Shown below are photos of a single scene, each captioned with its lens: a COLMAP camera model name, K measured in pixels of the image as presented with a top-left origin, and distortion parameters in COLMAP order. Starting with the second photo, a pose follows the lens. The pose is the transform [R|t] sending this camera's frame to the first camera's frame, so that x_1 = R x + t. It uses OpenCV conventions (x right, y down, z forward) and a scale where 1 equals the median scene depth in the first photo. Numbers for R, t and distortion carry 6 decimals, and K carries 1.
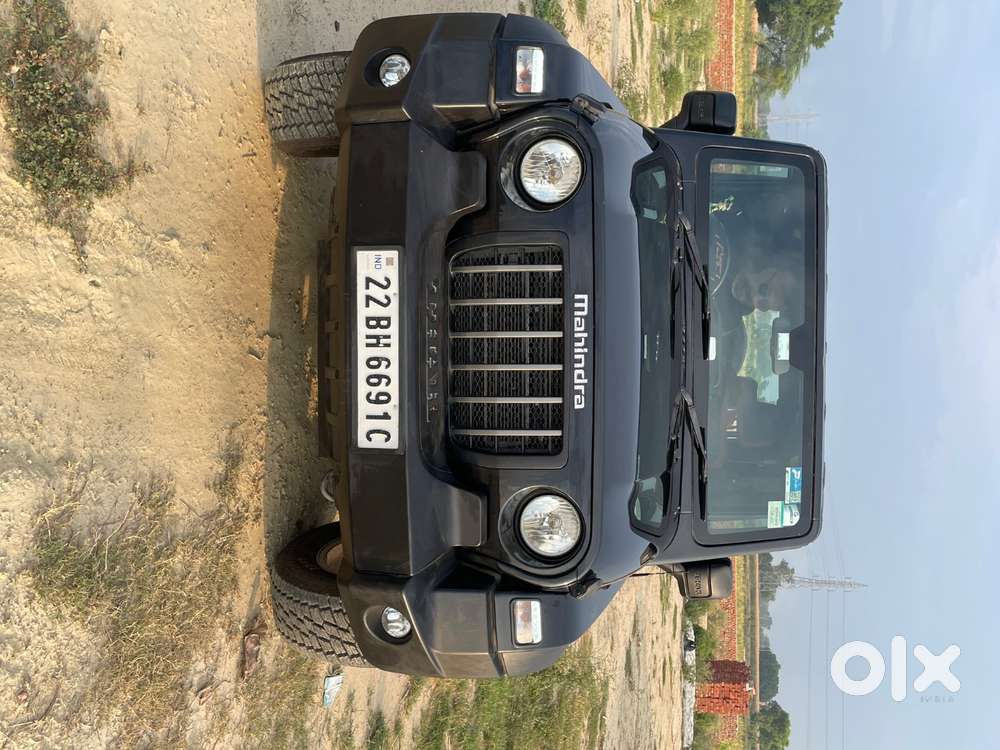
lens RADIAL K [[1001.2, 0, 500.0], [0, 1001.2, 375.0], [0, 0, 1]] dist [0.111752, -0.156420]
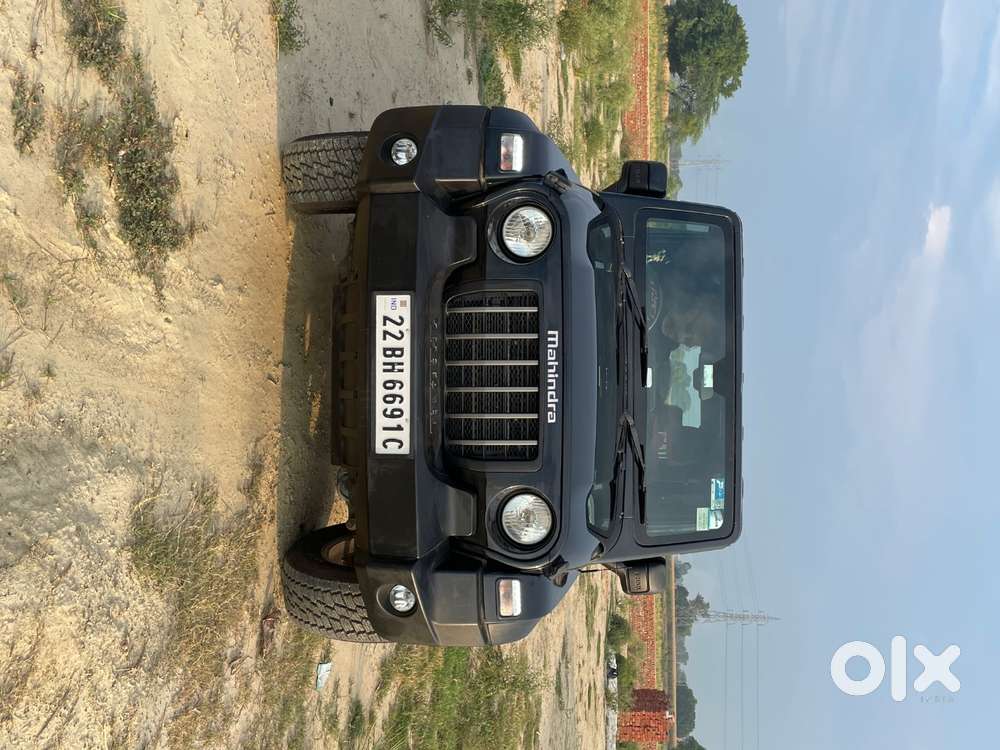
lens RADIAL K [[1005.8, 0, 486.9], [0, 1005.8, 372.0], [0, 0, 1]] dist [0.087923, -0.027788]
pose [[0.997617, 0.002624, 0.068951, -0.079982], [0.000137, 0.999199, -0.040005, 0.019014], [-0.069000, 0.039919, 0.996818, -0.217493]]
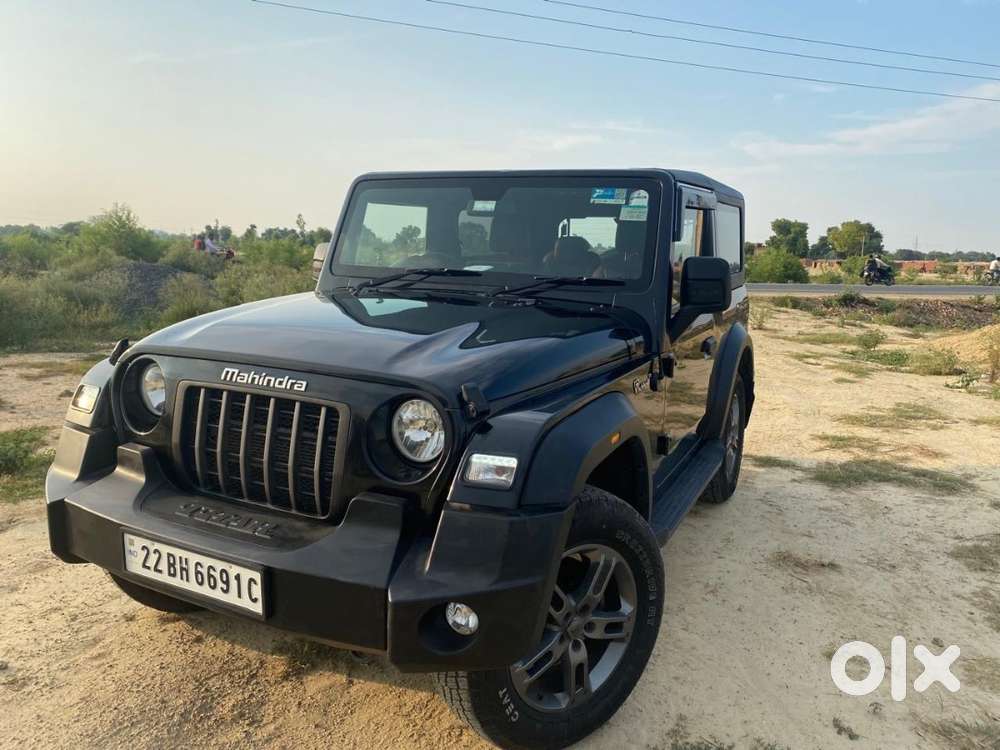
lens RADIAL K [[742.2, 0, 497.4], [0, 742.2, 394.7], [0, 0, 1]] dist [-0.001329, -0.001157]
pose [[0.138548, -0.990145, 0.020427, 0.076606], [0.882665, 0.114102, -0.455942, 0.510595], [0.449118, 0.081200, 0.889775, 0.387329]]
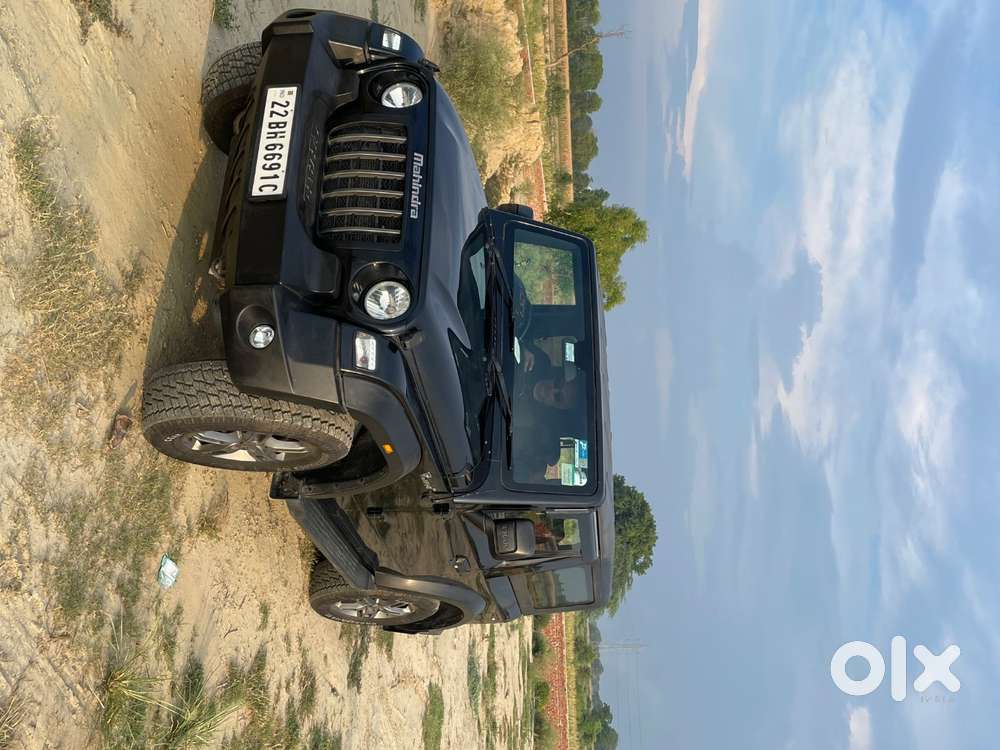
lens RADIAL K [[1001.2, 0, 500.0], [0, 1001.2, 375.0], [0, 0, 1]] dist [0.111752, -0.156420]
pose [[0.987044, 0.086415, 0.135189, 0.025300], [-0.007894, 0.867704, -0.497018, 0.855141], [-0.160254, 0.489512, 0.857144, -0.107937]]
